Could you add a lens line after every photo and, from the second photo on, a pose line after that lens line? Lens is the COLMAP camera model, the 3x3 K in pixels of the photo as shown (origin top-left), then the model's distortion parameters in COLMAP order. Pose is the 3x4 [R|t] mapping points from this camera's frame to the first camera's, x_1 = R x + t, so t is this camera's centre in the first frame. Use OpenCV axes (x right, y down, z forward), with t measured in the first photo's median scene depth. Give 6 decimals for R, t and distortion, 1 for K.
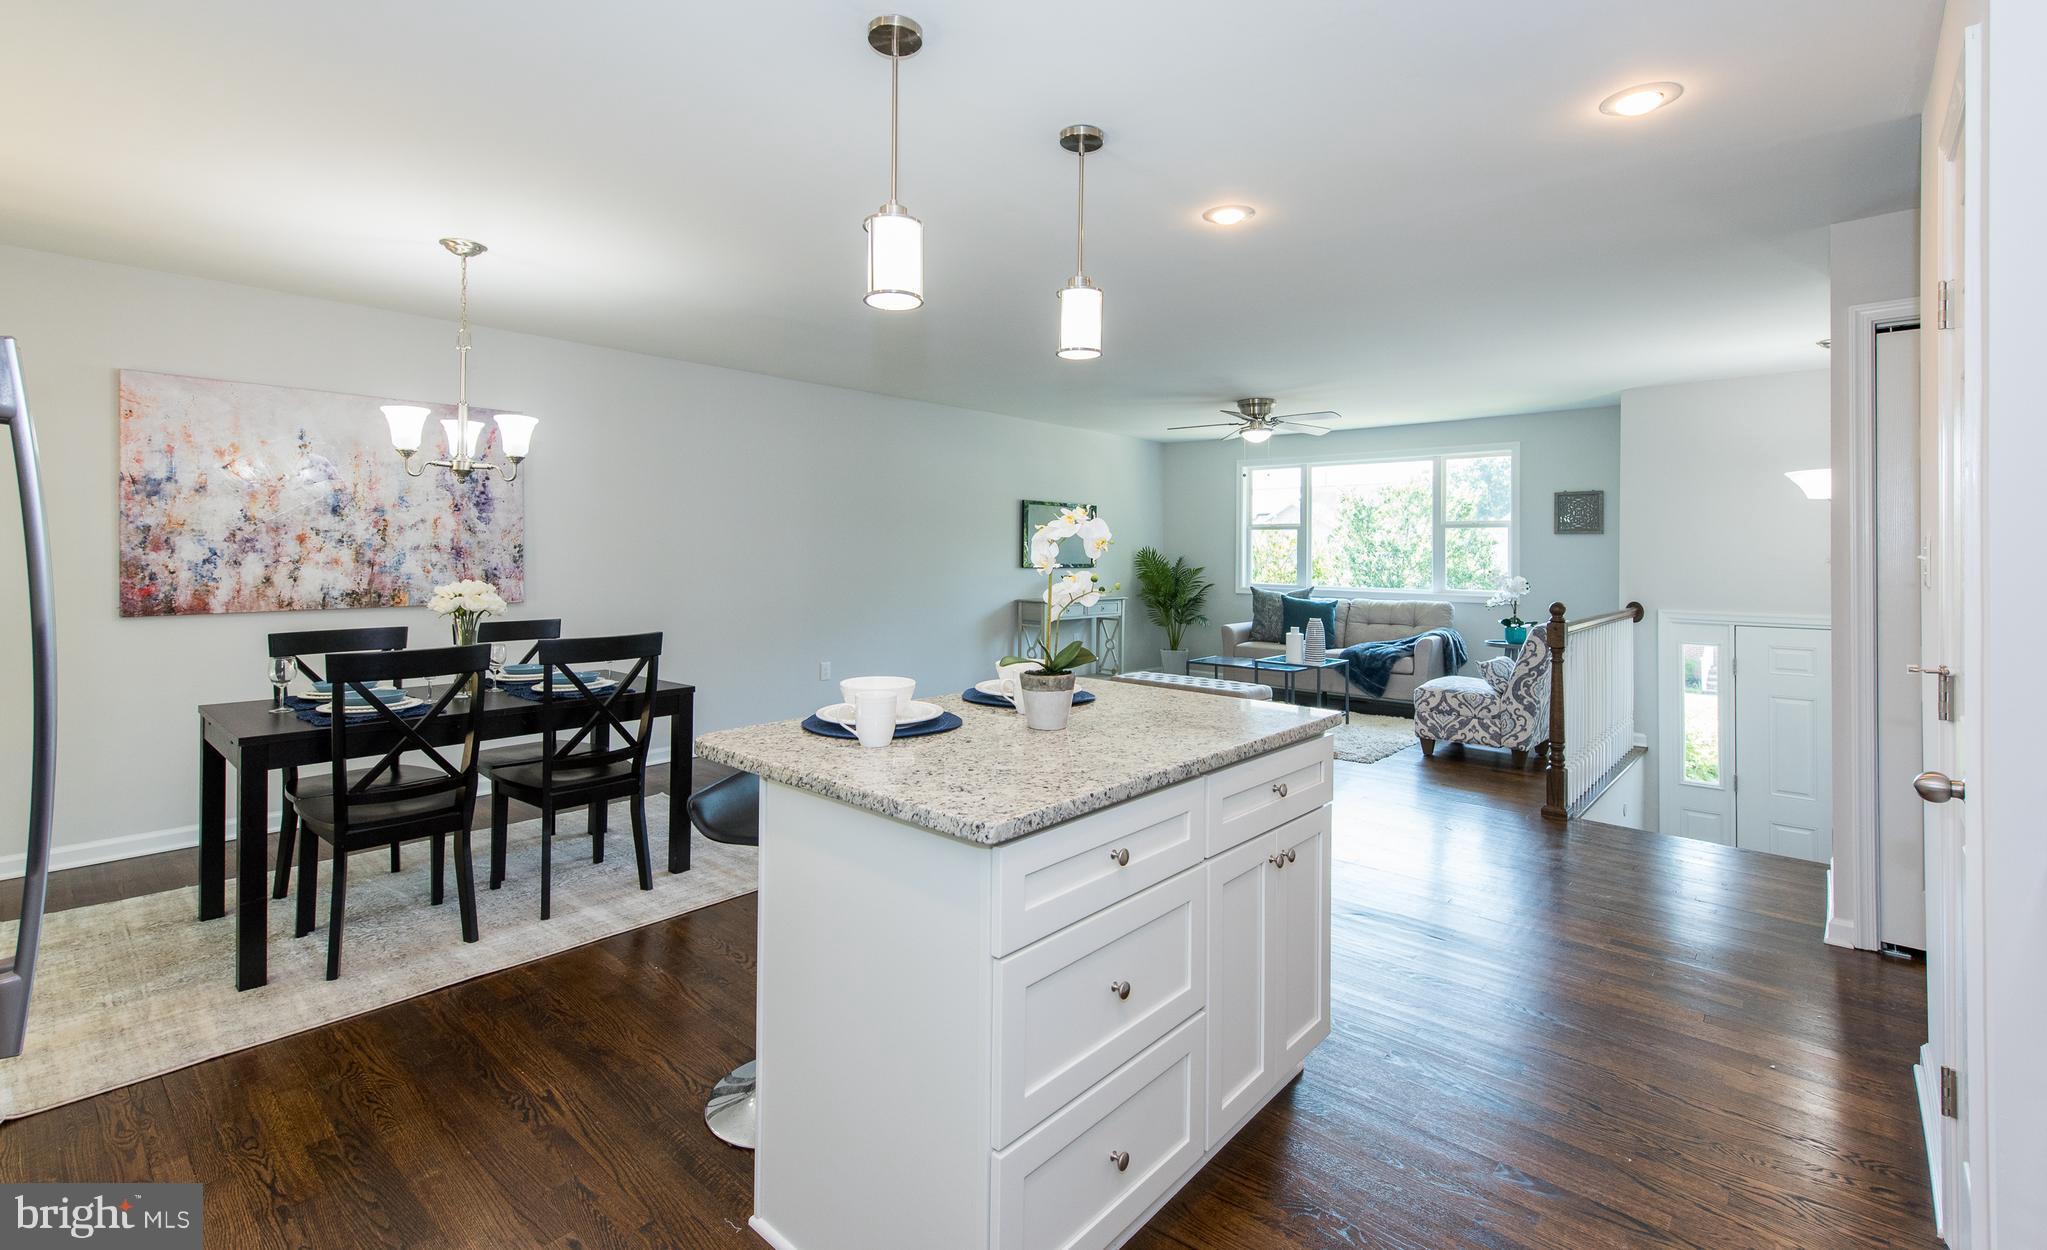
lens RADIAL K [[902.7, 0, 1068.0], [0, 902.7, 543.7], [0, 0, 1]] dist [-0.010549, 0.000497]
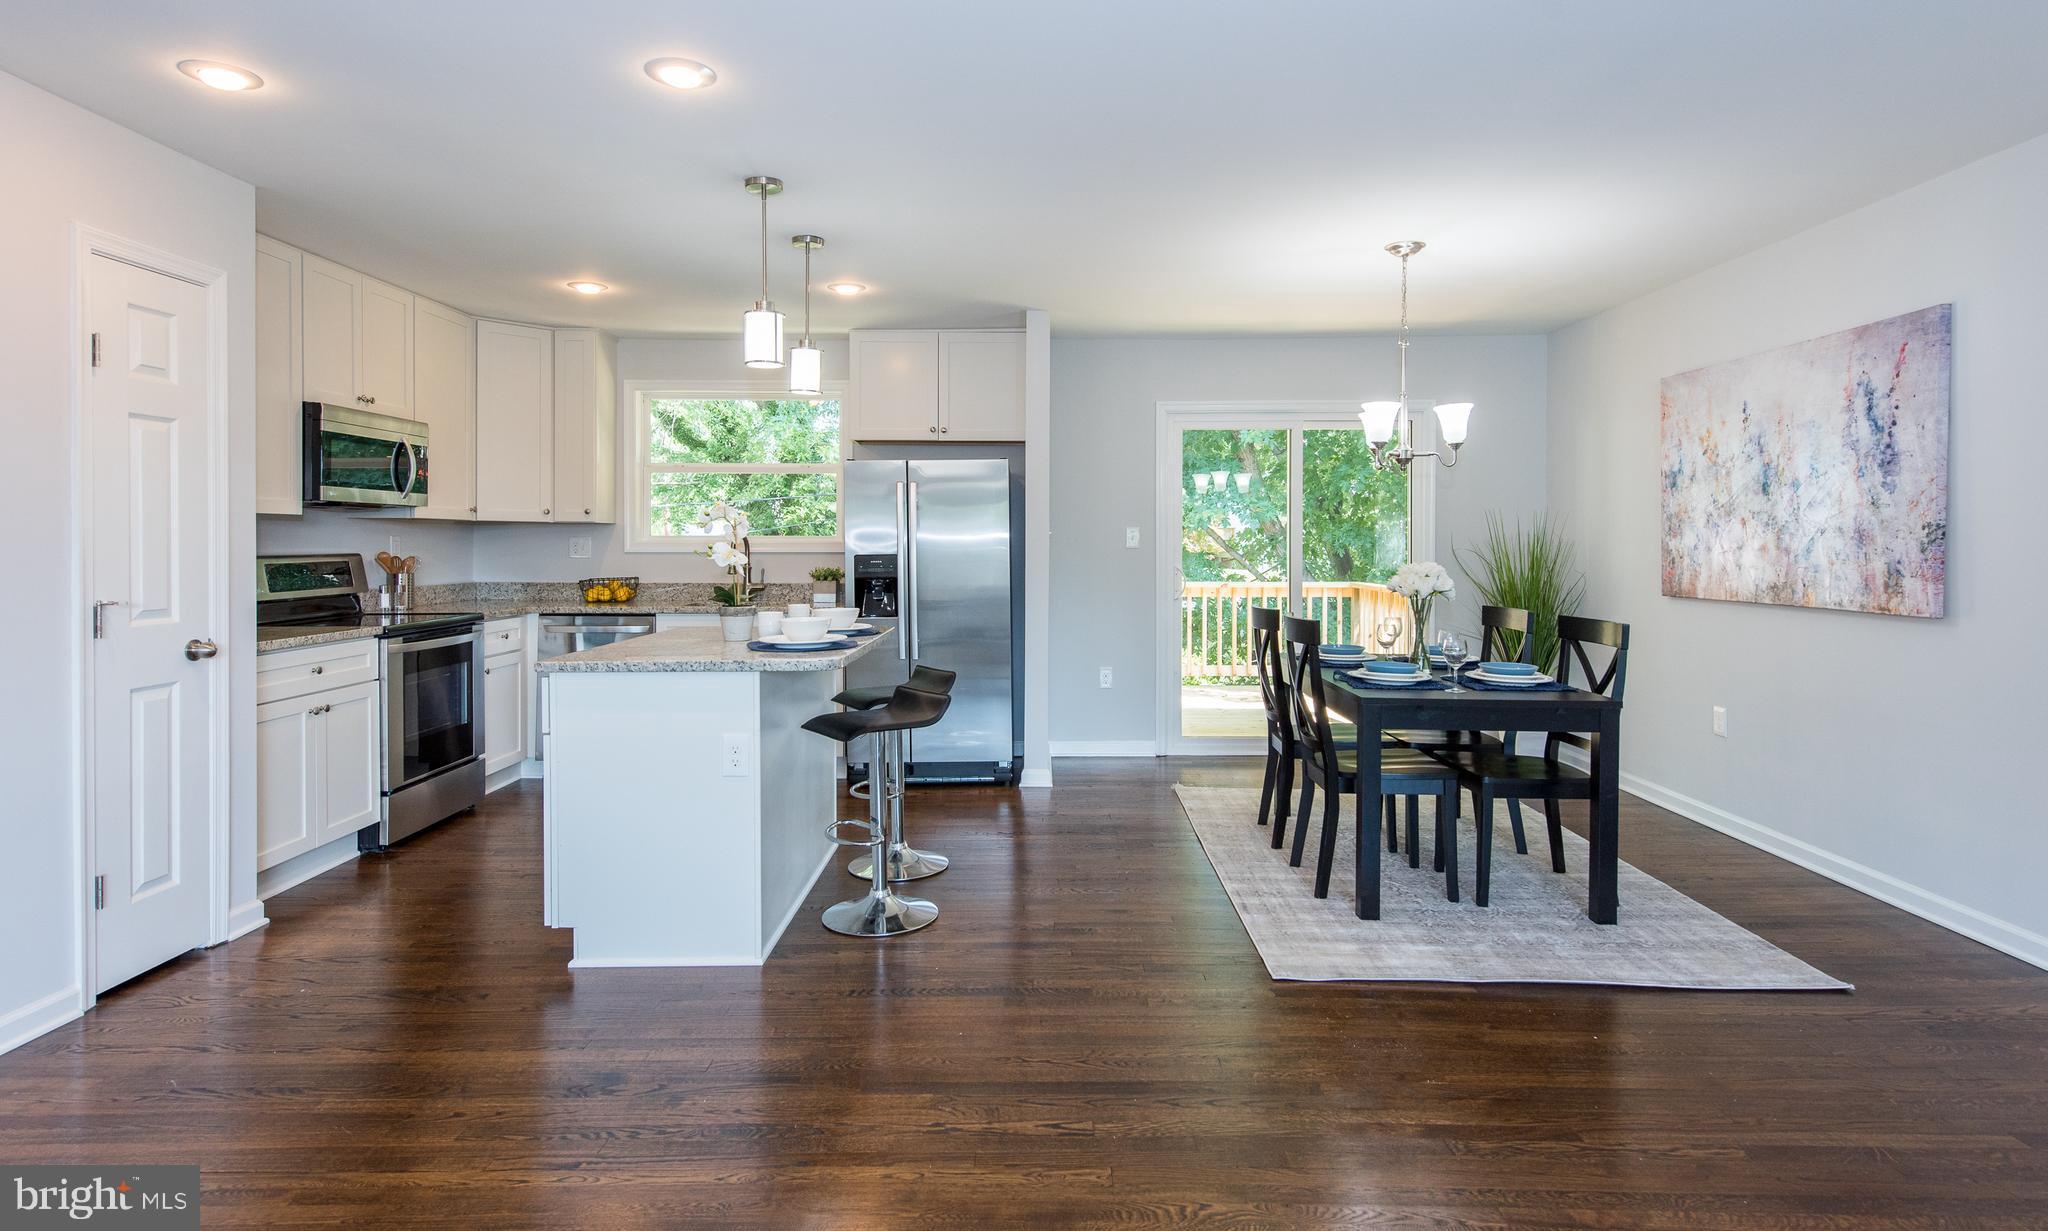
lens RADIAL K [[1064.4, 0, 1024.6], [0, 1064.4, 548.6], [0, 0, 1]] dist [0.020503, -0.008763]
pose [[-0.780483, -0.000283, -0.625177, 0.374898], [0.003948, 0.999978, -0.005381, 0.022650], [0.625164, -0.006668, -0.780465, 1.359174]]
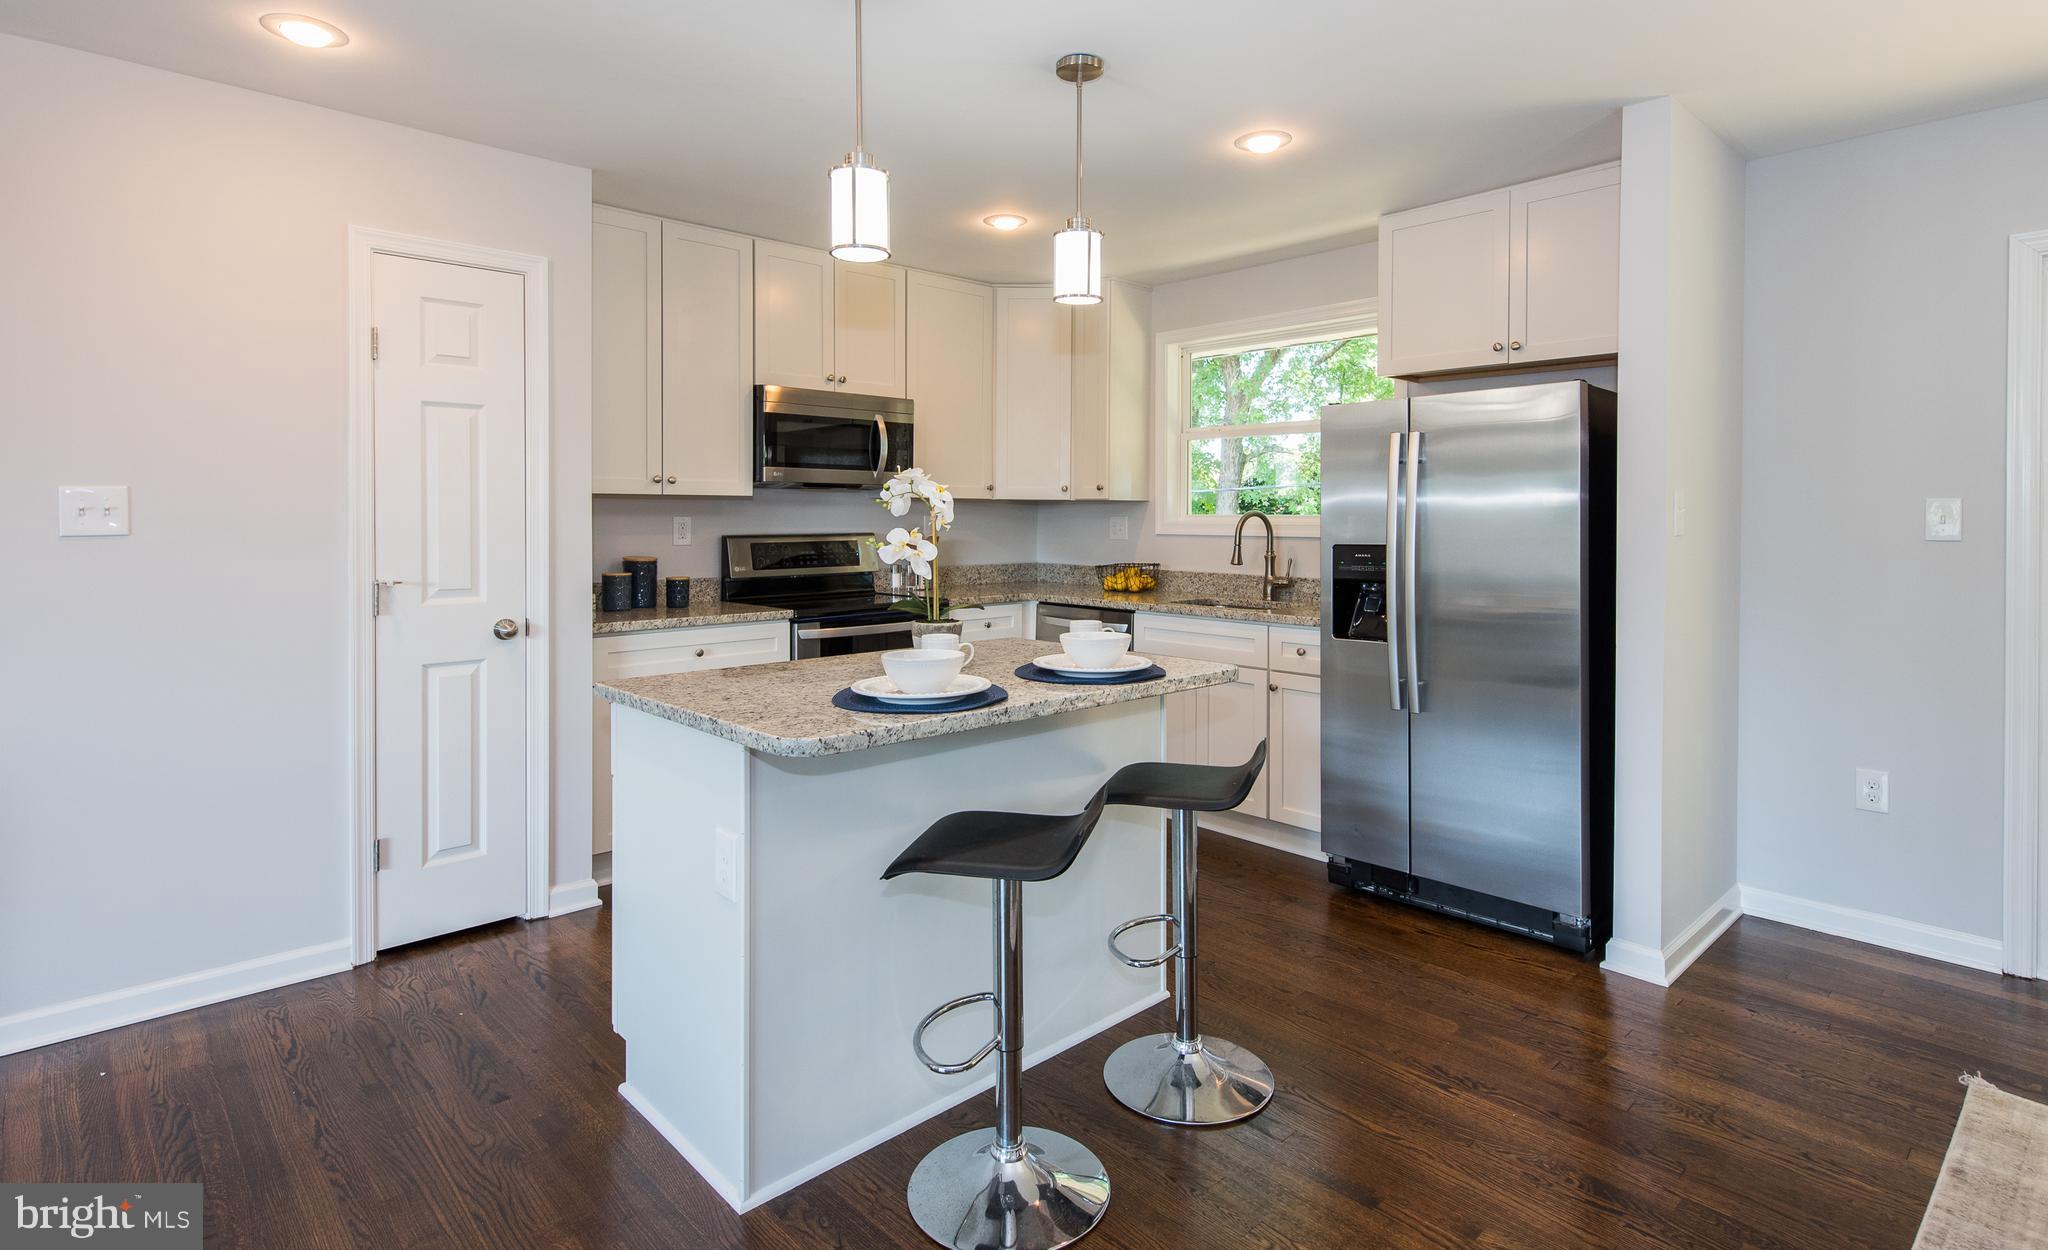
lens RADIAL K [[1023.8, 0, 1047.5], [0, 1023.8, 522.5], [0, 0, 1]] dist [0.015601, -0.005440]
pose [[-0.992173, -0.007361, 0.124653, -0.145185], [-0.007970, 0.999959, -0.004394, 0.009843], [-0.124615, -0.005353, -0.992191, 1.082117]]
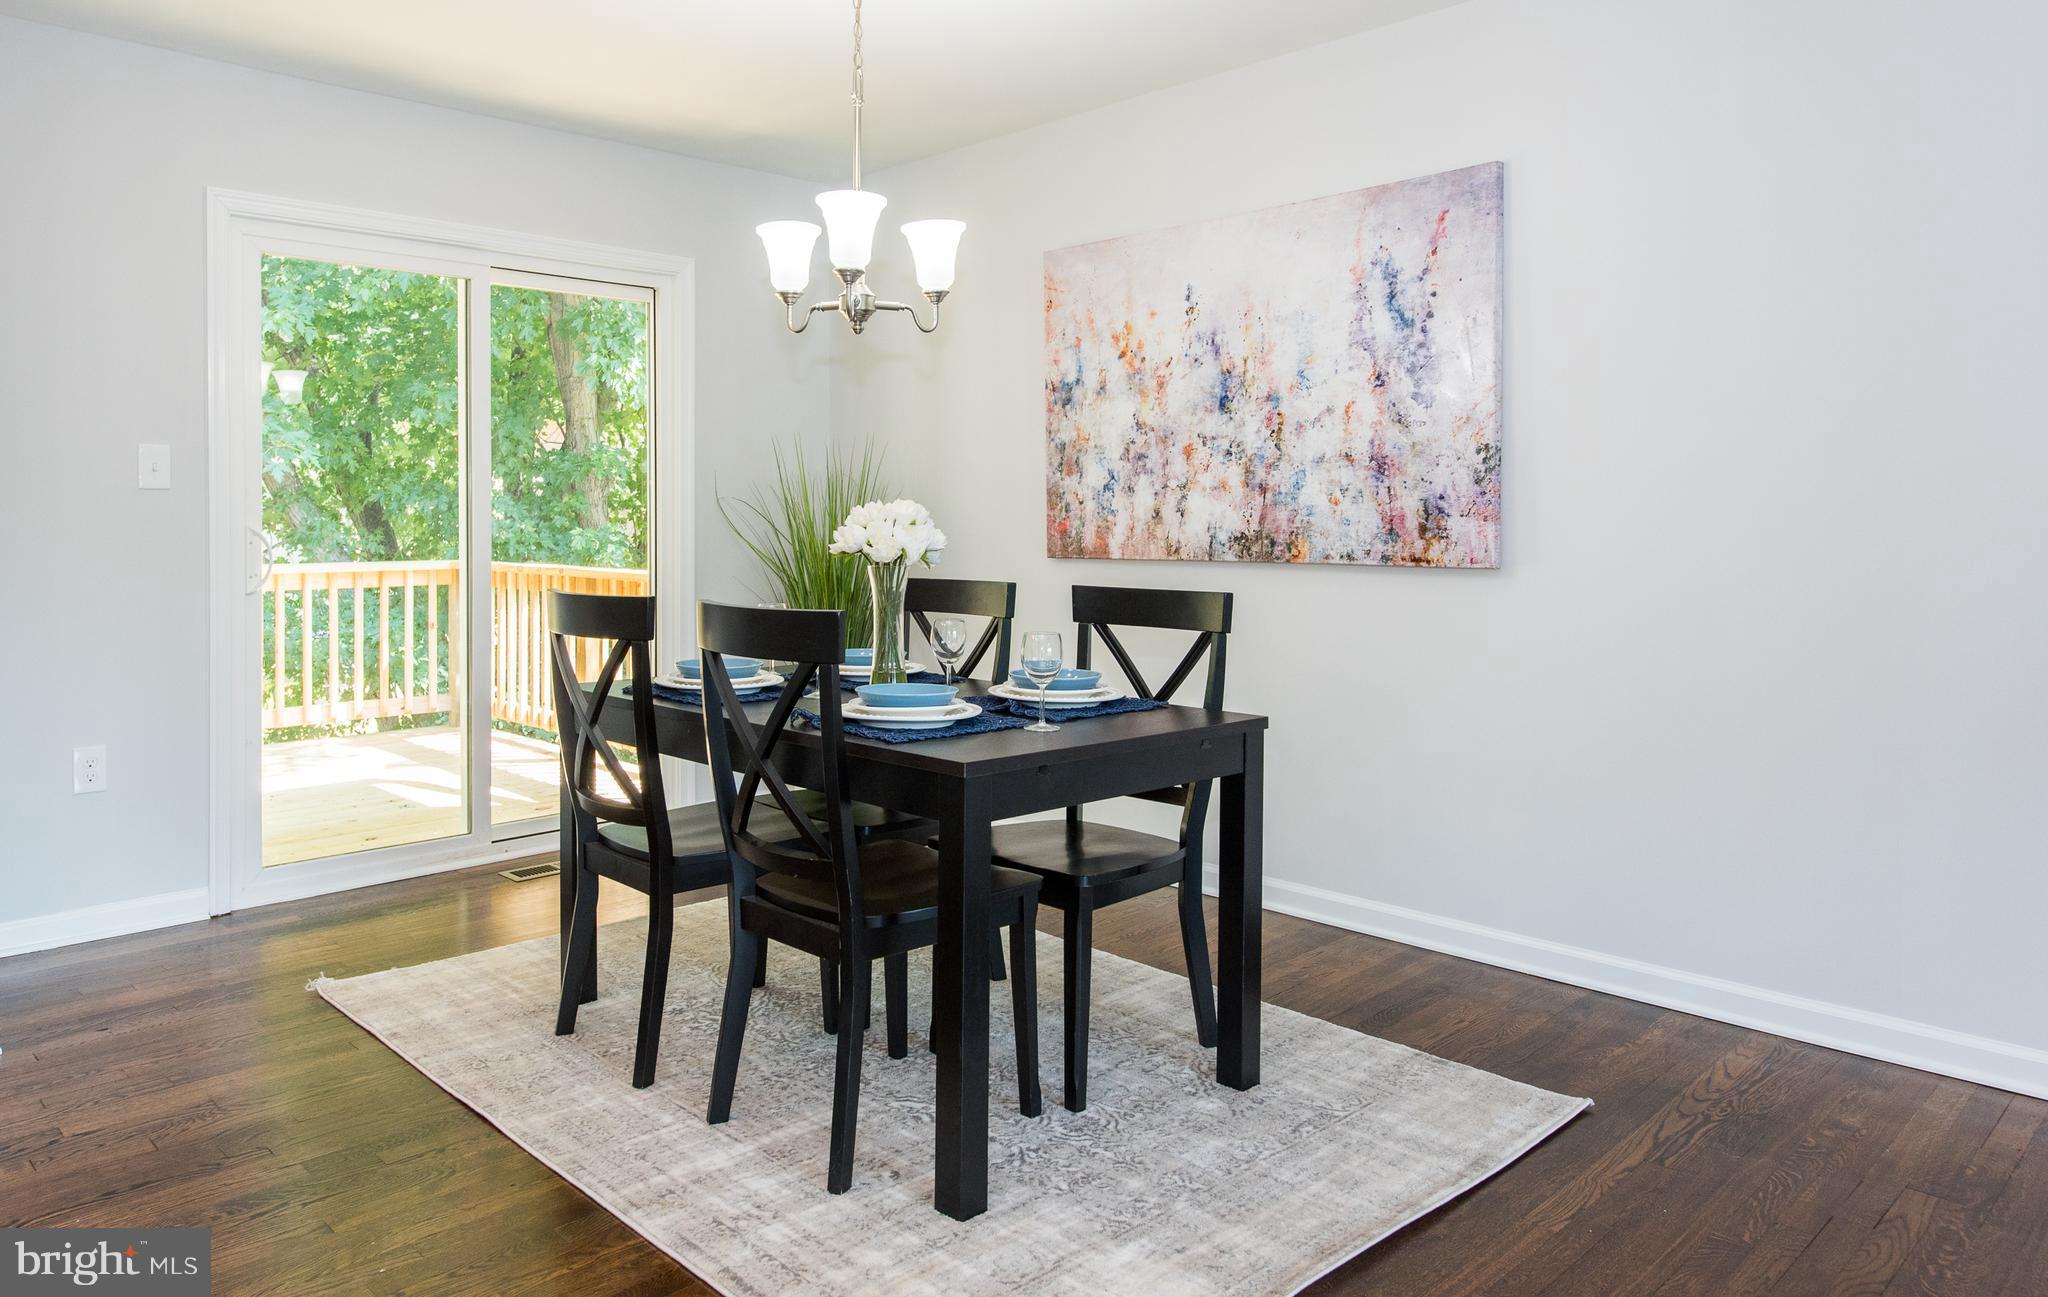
lens RADIAL K [[1373.6, 0, 927.4], [0, 1373.6, 527.7], [0, 0, 1]] dist [0.022523, -0.006577]
pose [[-0.138561, 0.002914, -0.990350, 0.164575], [0.011939, 0.999928, 0.001272, 0.045447], [0.990282, -0.011648, -0.138586, 0.928549]]
